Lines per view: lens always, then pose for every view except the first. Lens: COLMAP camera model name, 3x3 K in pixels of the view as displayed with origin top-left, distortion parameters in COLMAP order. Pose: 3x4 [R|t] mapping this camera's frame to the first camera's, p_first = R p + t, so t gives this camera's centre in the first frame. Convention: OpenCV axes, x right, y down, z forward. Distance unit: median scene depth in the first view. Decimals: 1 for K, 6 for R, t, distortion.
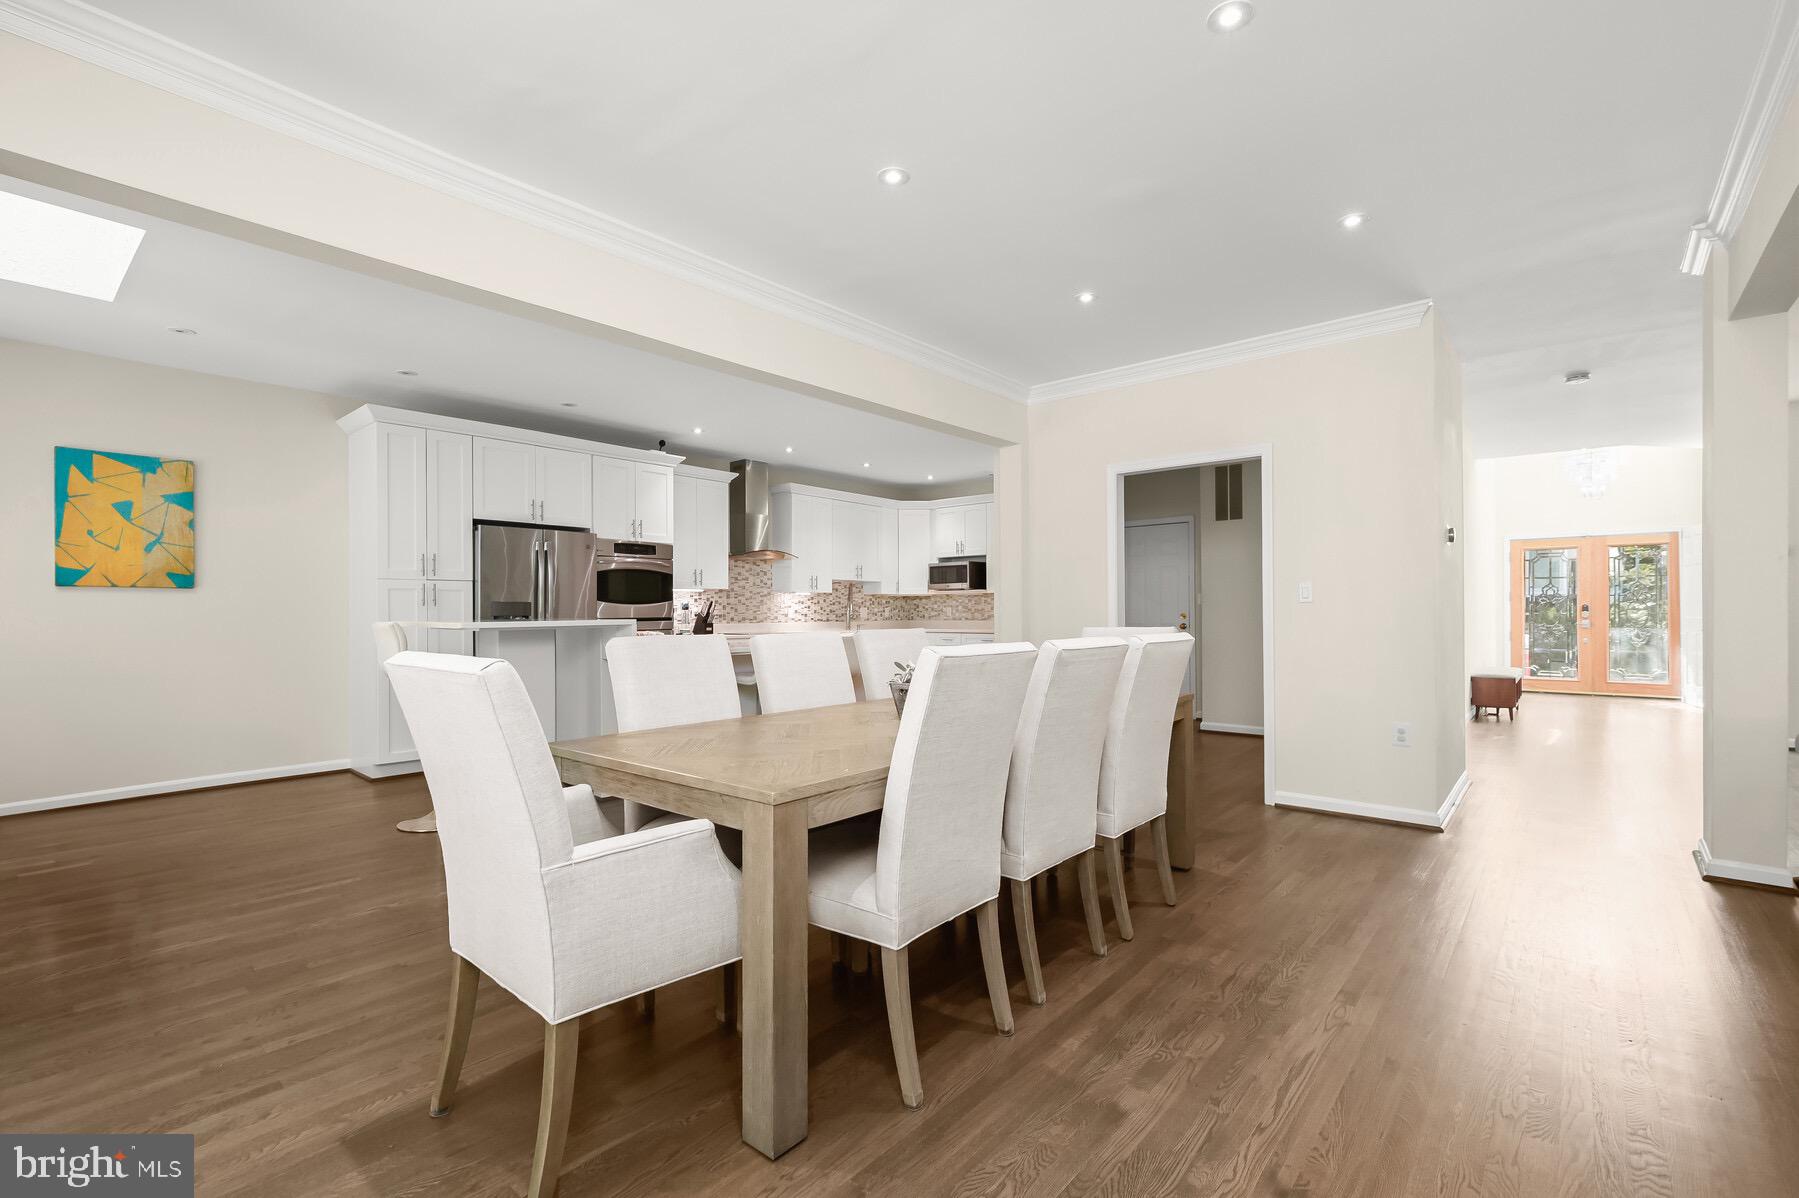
lens RADIAL K [[815.5, 0, 901.0], [0, 815.5, 611.2], [0, 0, 1]] dist [0.001229, 0.000091]
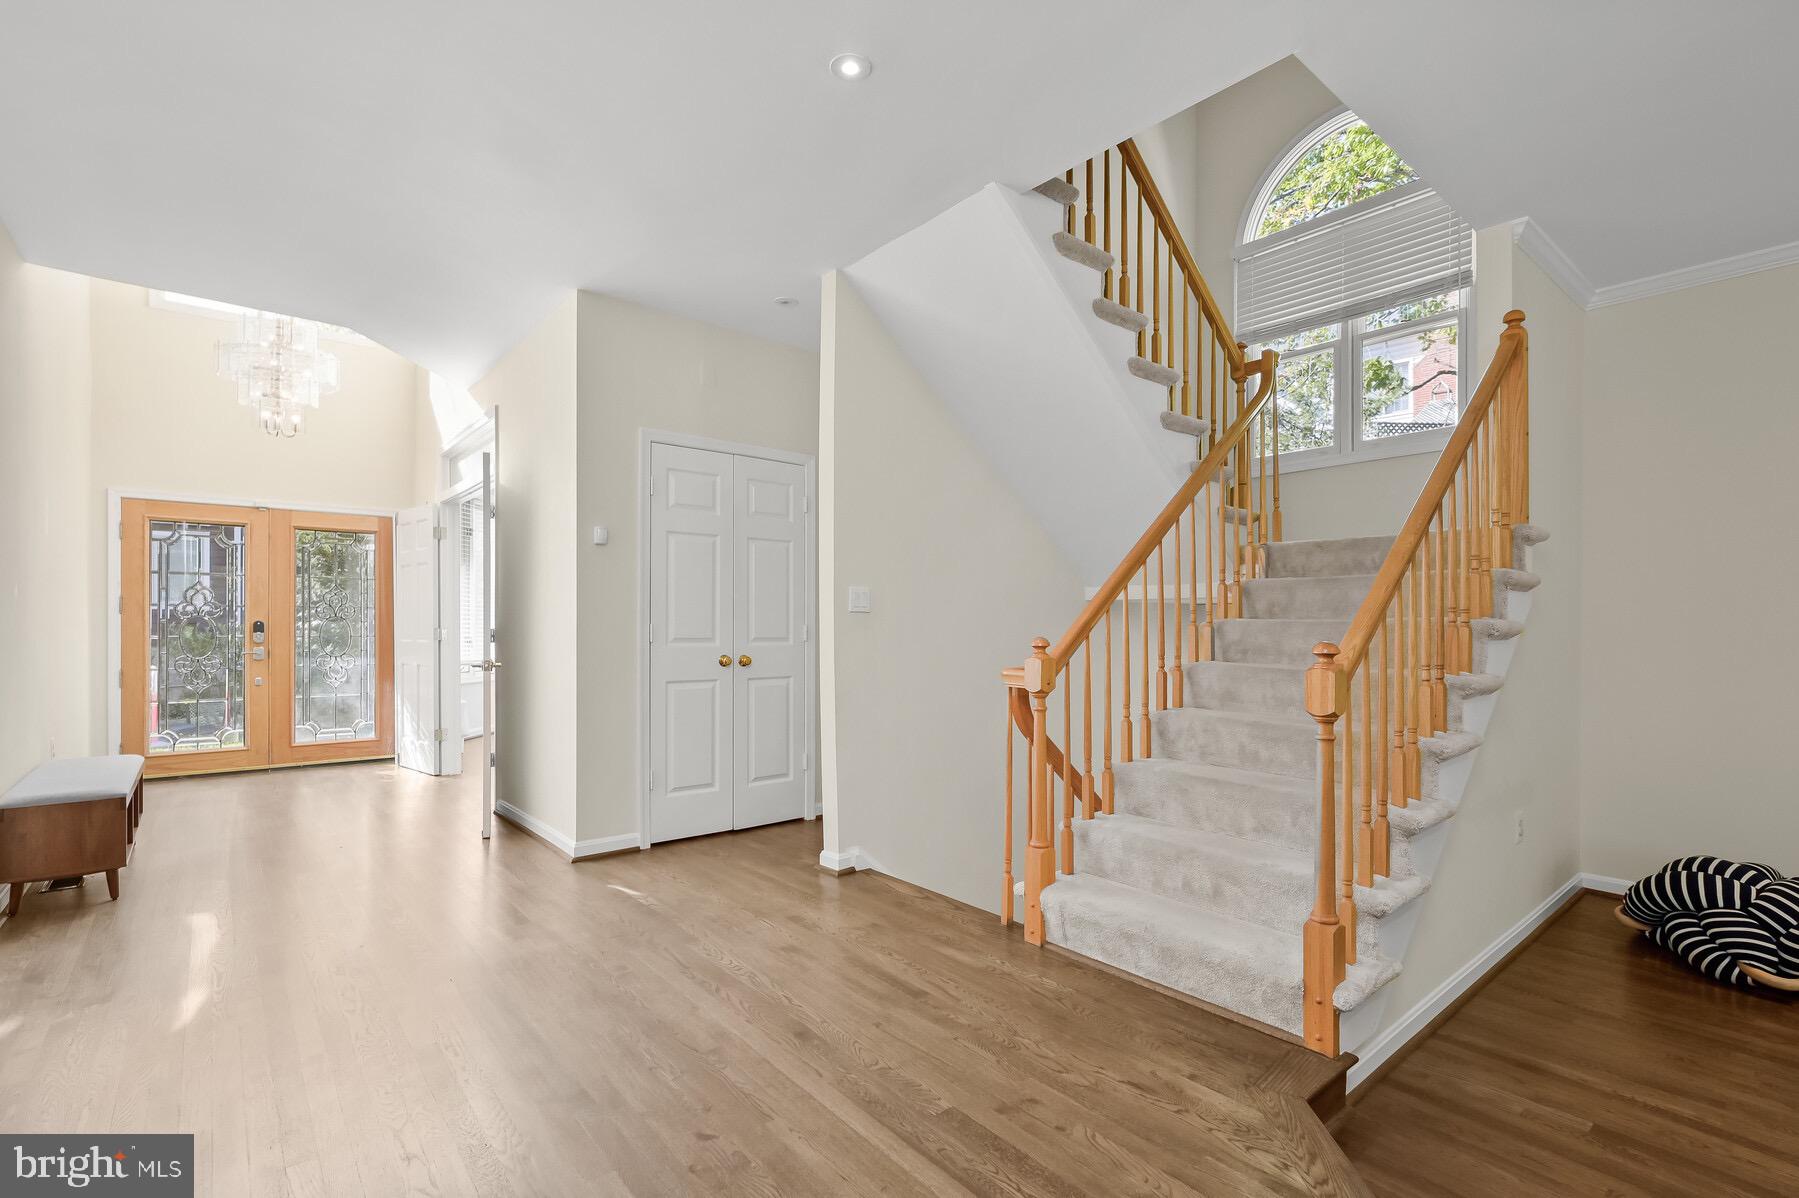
lens RADIAL K [[828.6, 0, 907.3], [0, 828.6, 625.7], [0, 0, 1]] dist [0.001984, 0.000130]
pose [[0.178722, 0.006316, 0.983879, 0.497298], [-0.001162, 0.999980, -0.006208, -0.002429], [-0.983899, -0.000034, 0.178725, 0.648796]]
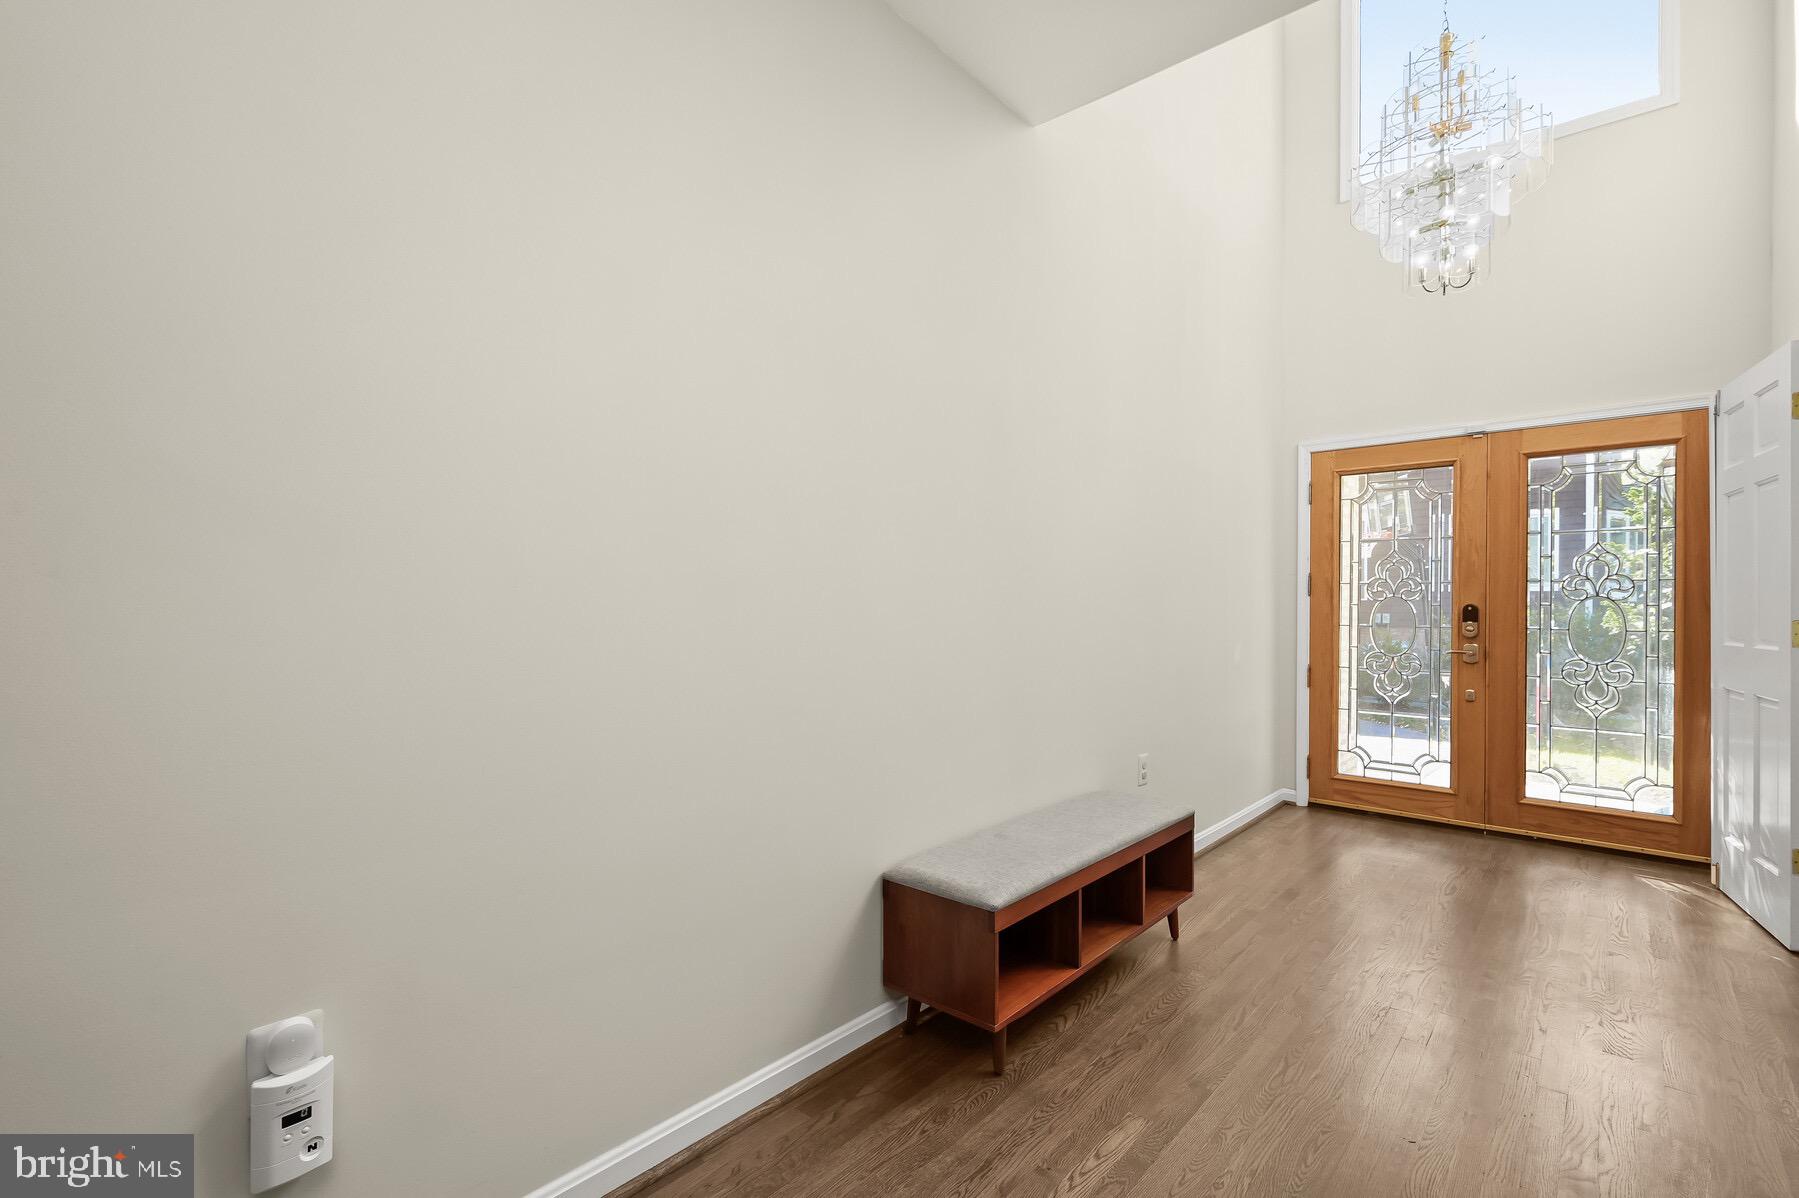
lens RADIAL K [[815.5, 0, 901.0], [0, 815.5, 611.2], [0, 0, 1]] dist [0.001229, 0.000091]
pose [[0.999673, 0.009048, -0.023906, 0.880698], [-0.008892, 0.999939, 0.006611, -0.008040], [0.023964, -0.006396, 0.999692, 0.917286]]
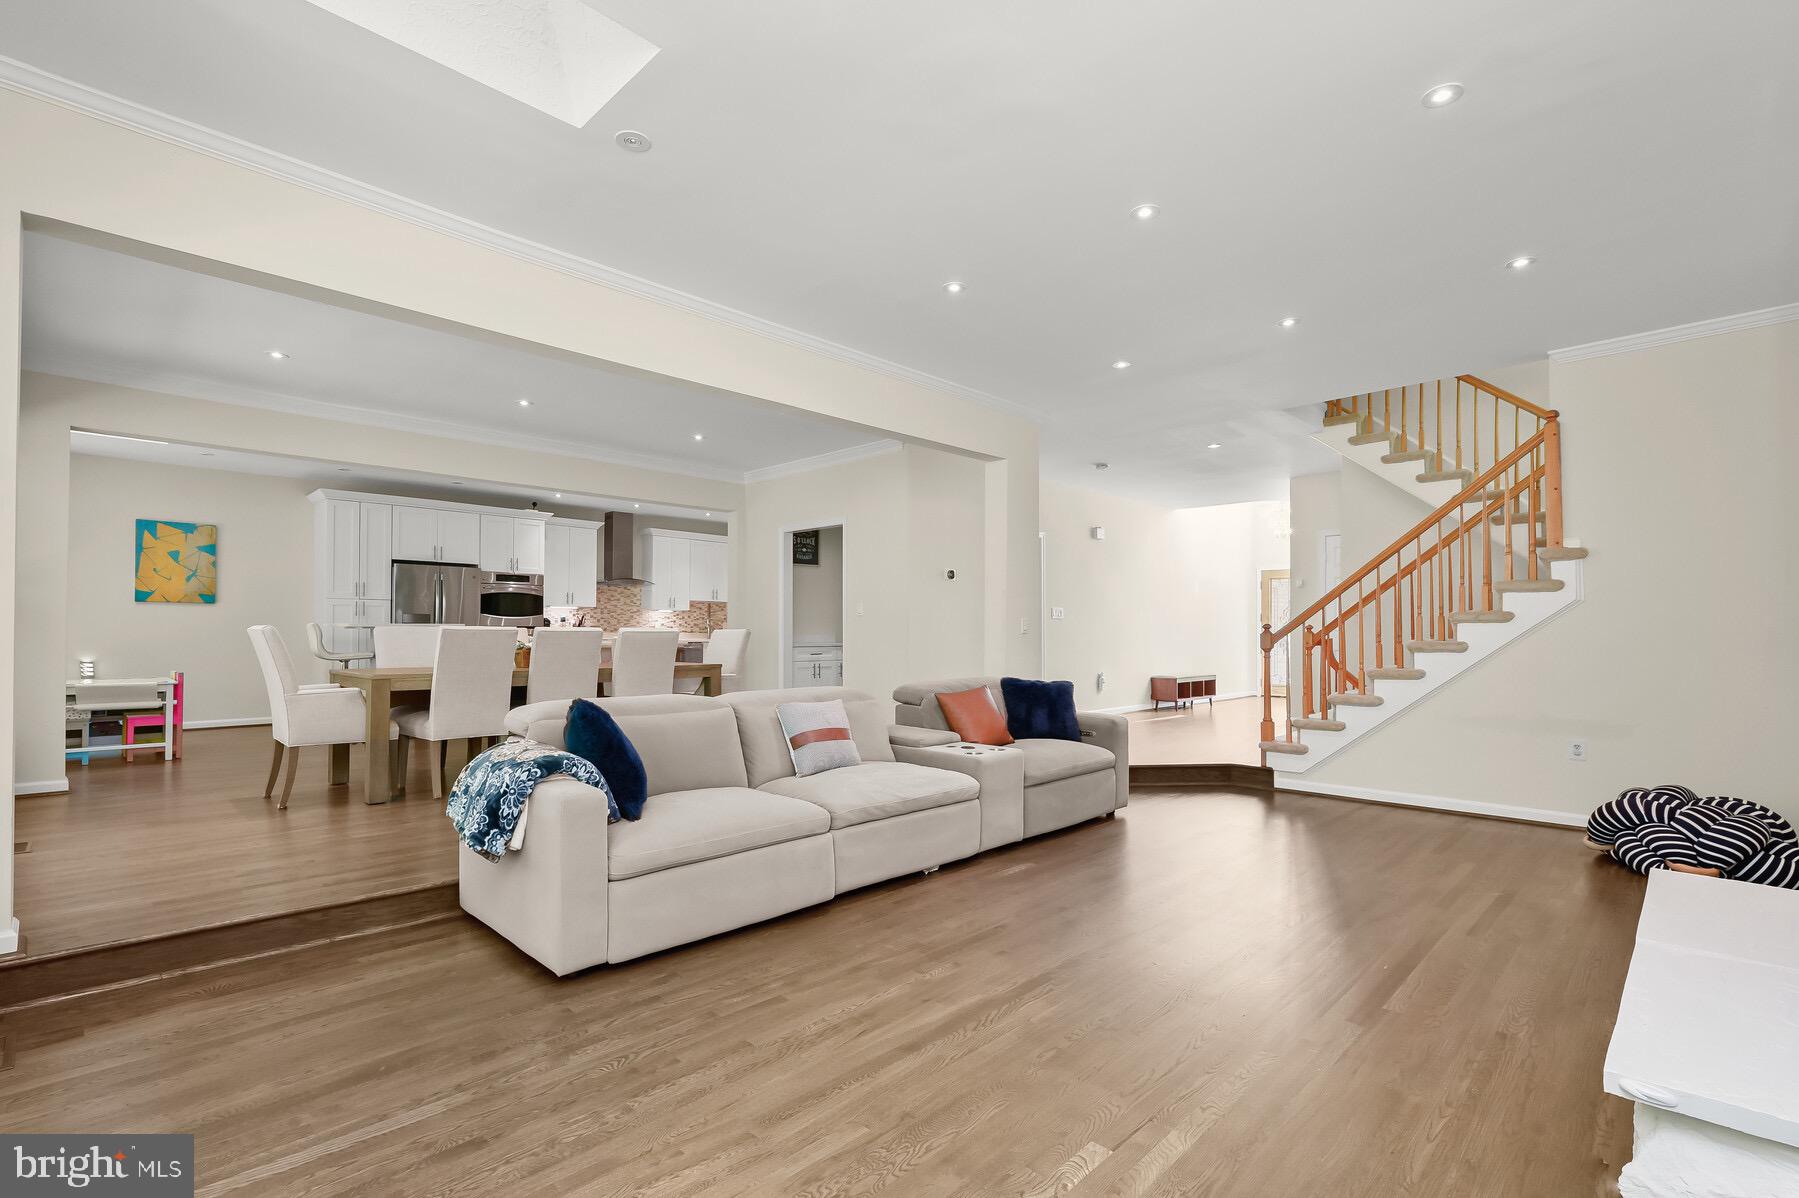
lens RADIAL K [[848.9, 0, 903.7], [0, 848.9, 627.3], [0, 0, 1]] dist [0.000270, 0.000438]
pose [[0.997629, 0.008057, -0.068341, 0.463557], [-0.008576, 0.999937, -0.007298, 0.014970], [0.068278, 0.007867, 0.997635, -0.444388]]
